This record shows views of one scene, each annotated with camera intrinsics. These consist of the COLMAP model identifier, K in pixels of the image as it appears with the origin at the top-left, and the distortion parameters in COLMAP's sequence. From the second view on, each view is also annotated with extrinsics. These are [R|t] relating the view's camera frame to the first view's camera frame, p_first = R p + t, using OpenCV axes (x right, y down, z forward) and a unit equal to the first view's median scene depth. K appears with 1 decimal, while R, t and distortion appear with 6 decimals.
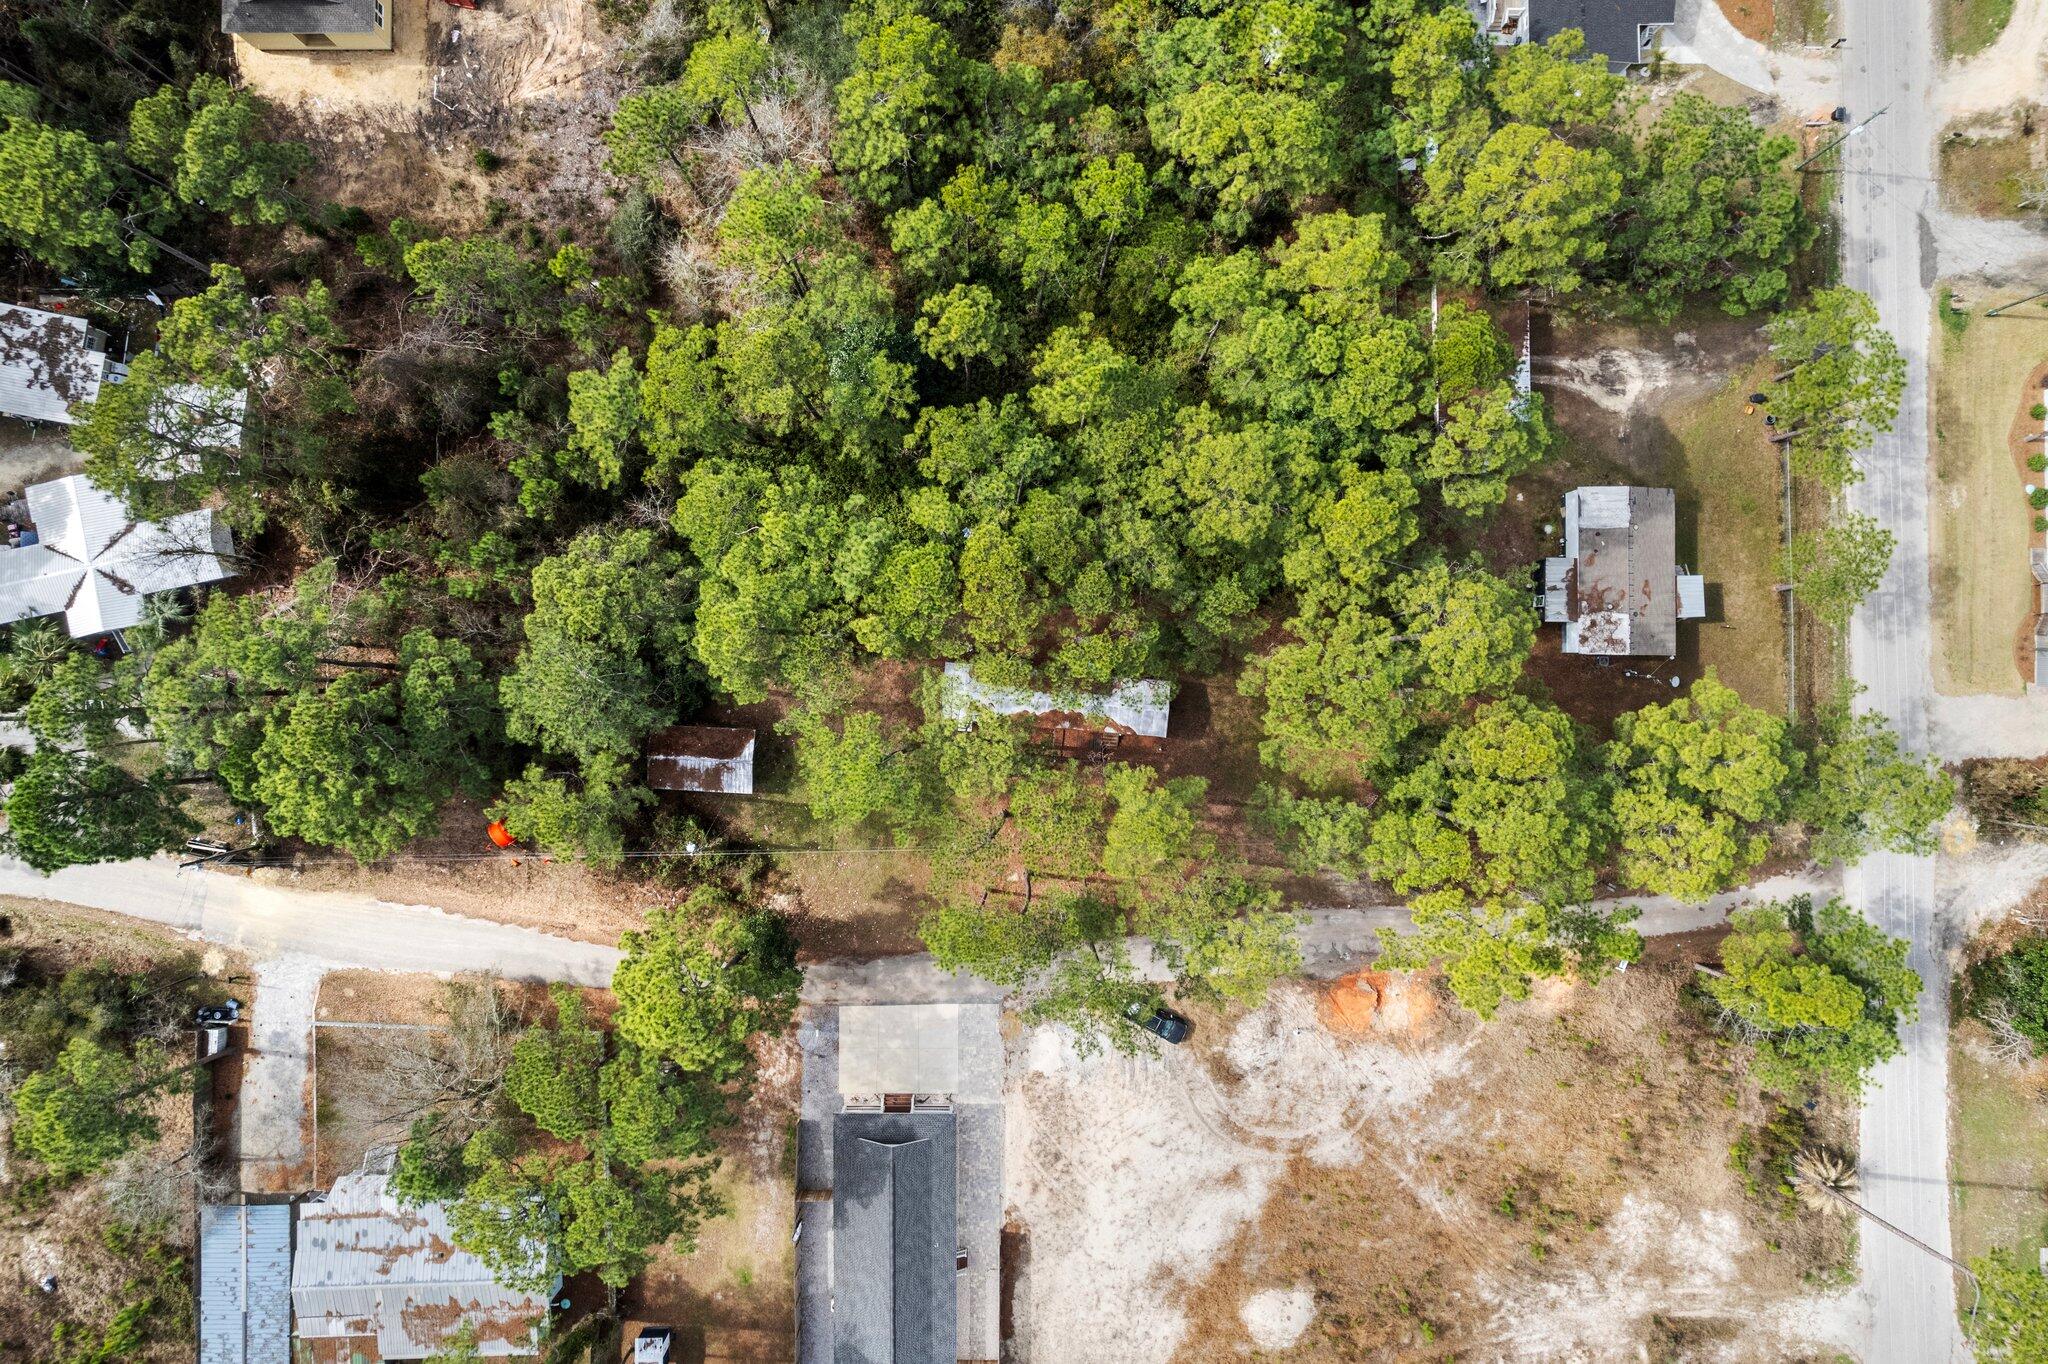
lens RADIAL K [[1268.0, 0, 1024.3], [0, 1268.0, 631.4], [0, 0, 1]] dist [-0.026943, -0.000415]
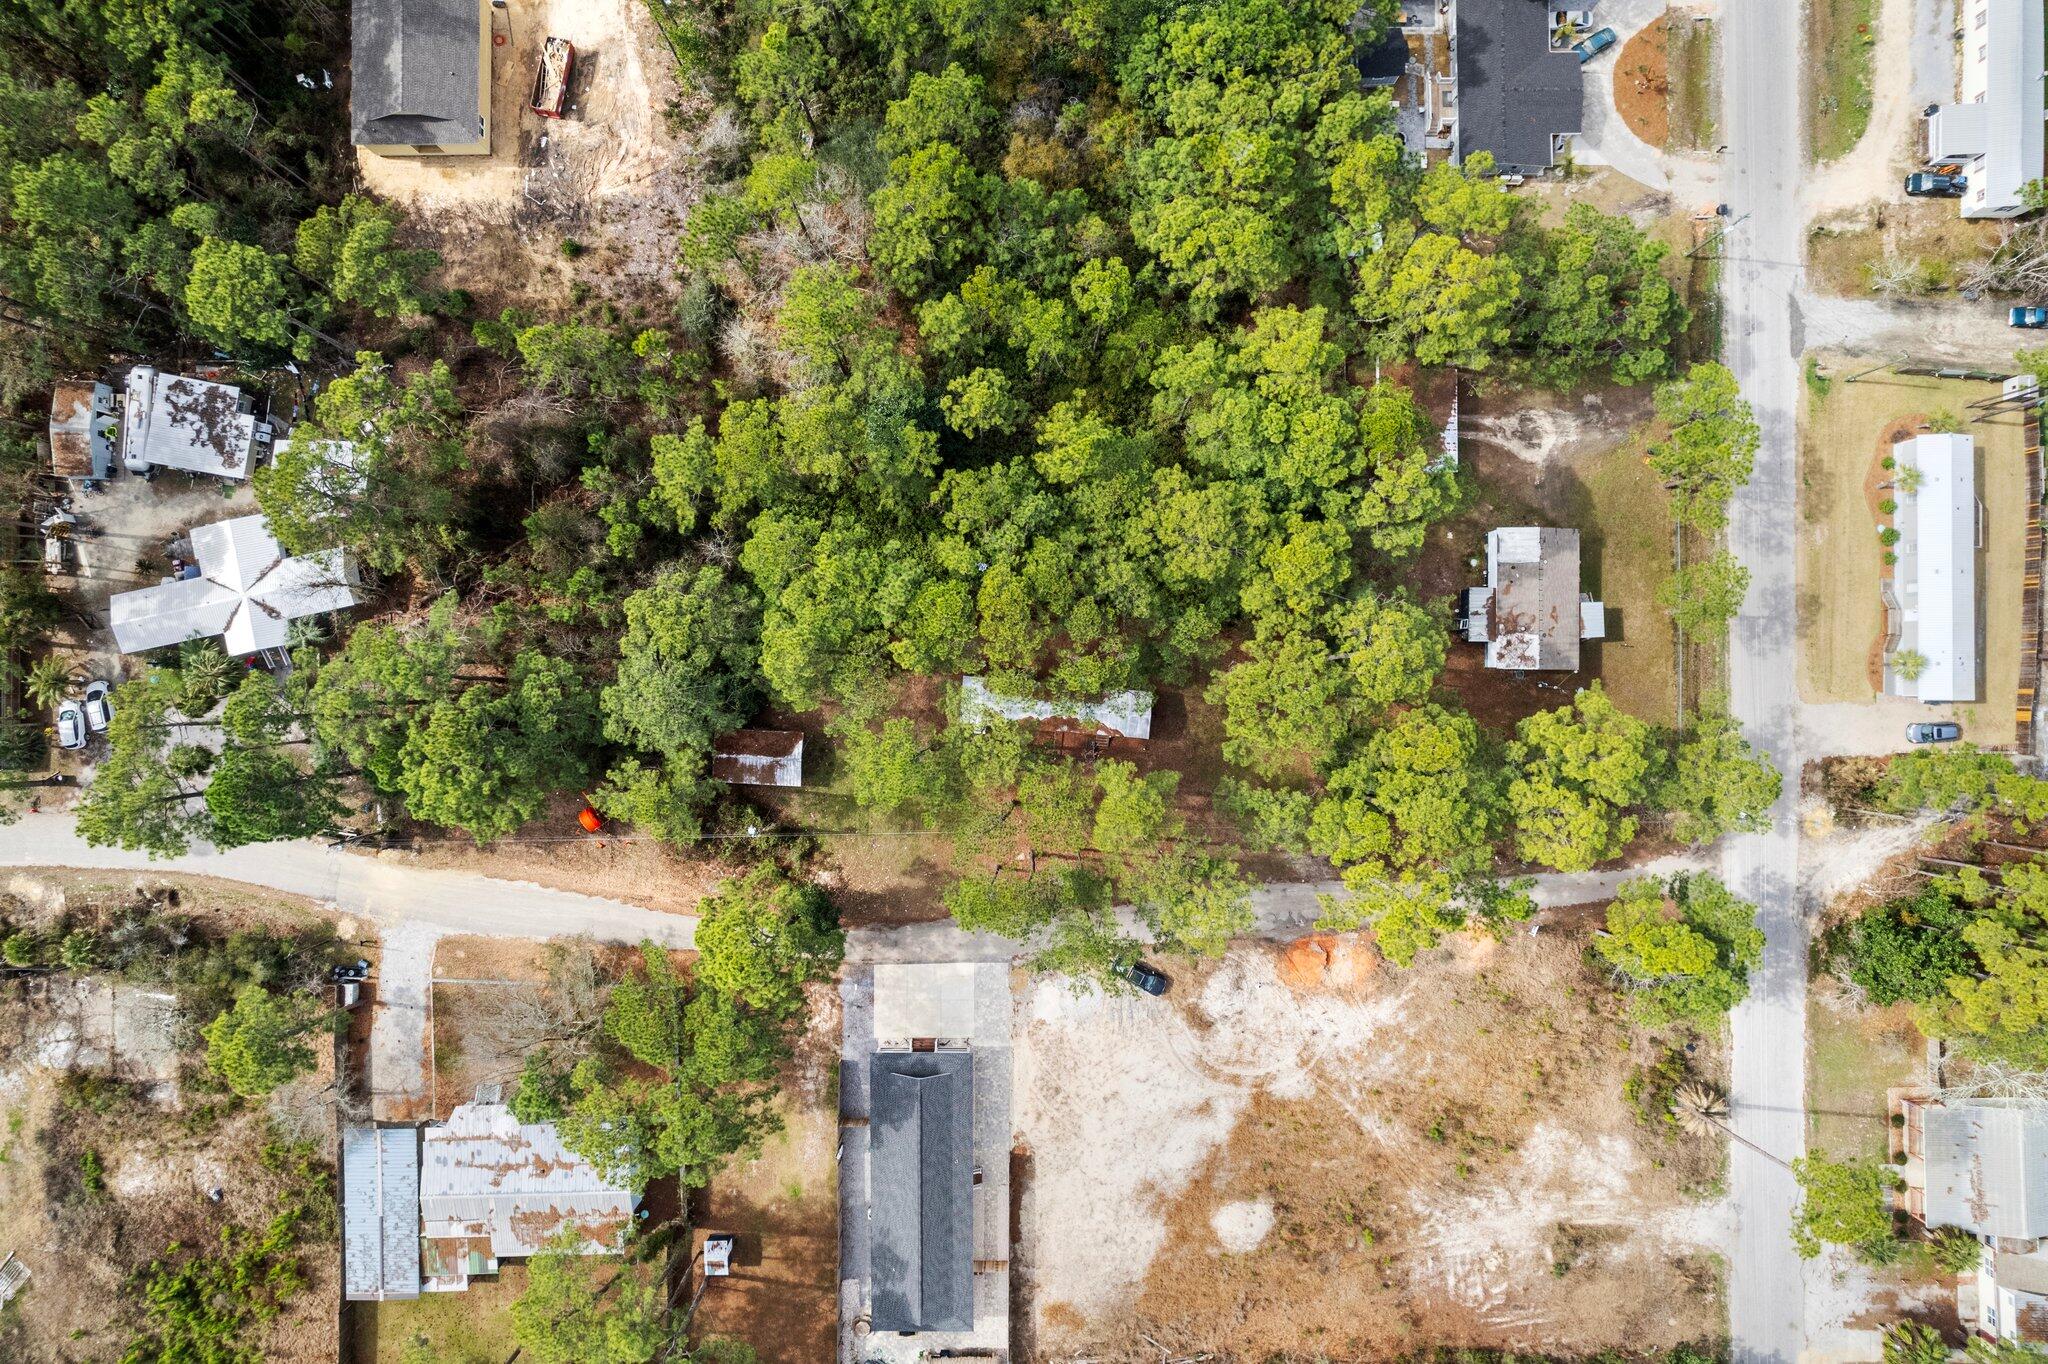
lens RADIAL K [[1286.9, 0, 1024.0], [0, 1286.9, 682.0], [0, 0, 1]] dist [-0.080633, -0.000072]
pose [[0.999986, -0.000594, -0.005246, 0.001069], [0.000775, 0.999397, 0.034710, -0.011151], [0.005223, -0.034713, 0.999384, -0.193526]]
